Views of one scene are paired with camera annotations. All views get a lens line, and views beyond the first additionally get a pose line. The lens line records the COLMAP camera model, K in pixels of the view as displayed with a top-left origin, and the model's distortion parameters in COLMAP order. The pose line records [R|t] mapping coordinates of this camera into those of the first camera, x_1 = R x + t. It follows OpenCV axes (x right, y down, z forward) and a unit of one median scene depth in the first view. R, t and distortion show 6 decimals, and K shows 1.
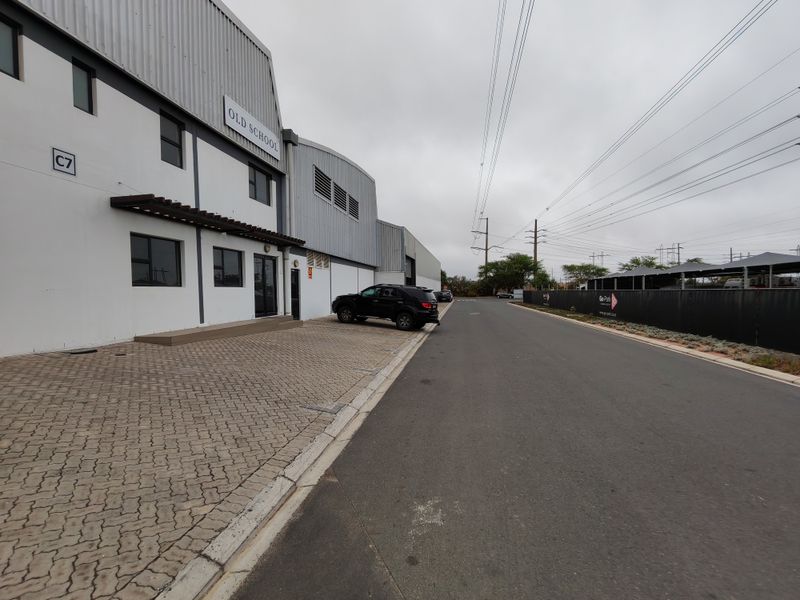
lens RADIAL K [[364.7, 0, 397.7], [0, 364.7, 303.7], [0, 0, 1]] dist [-0.002879, -0.000965]
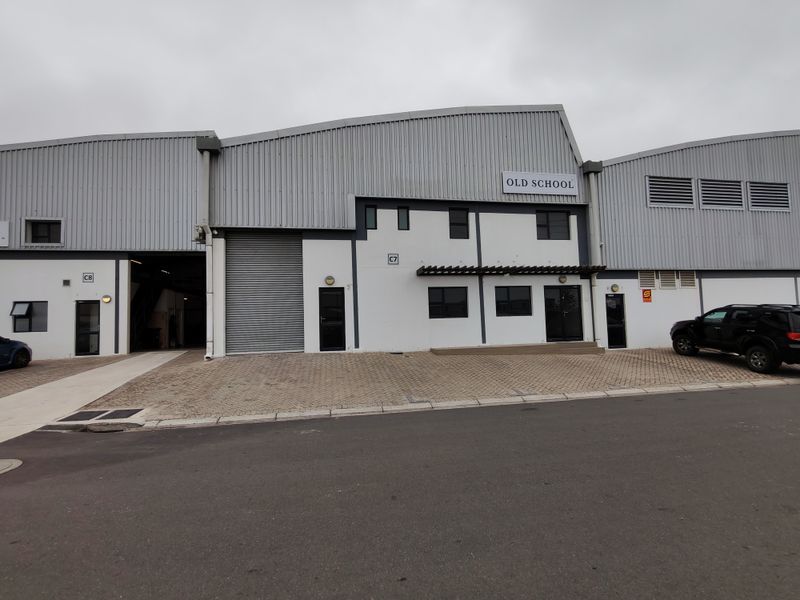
lens RADIAL K [[364.7, 0, 397.7], [0, 364.7, 303.7], [0, 0, 1]] dist [-0.002879, -0.000965]
pose [[0.343467, -0.052831, -0.937678, 0.591279], [-0.008412, 0.998203, -0.059322, -0.010909], [0.939127, 0.028263, 0.342406, 0.192319]]
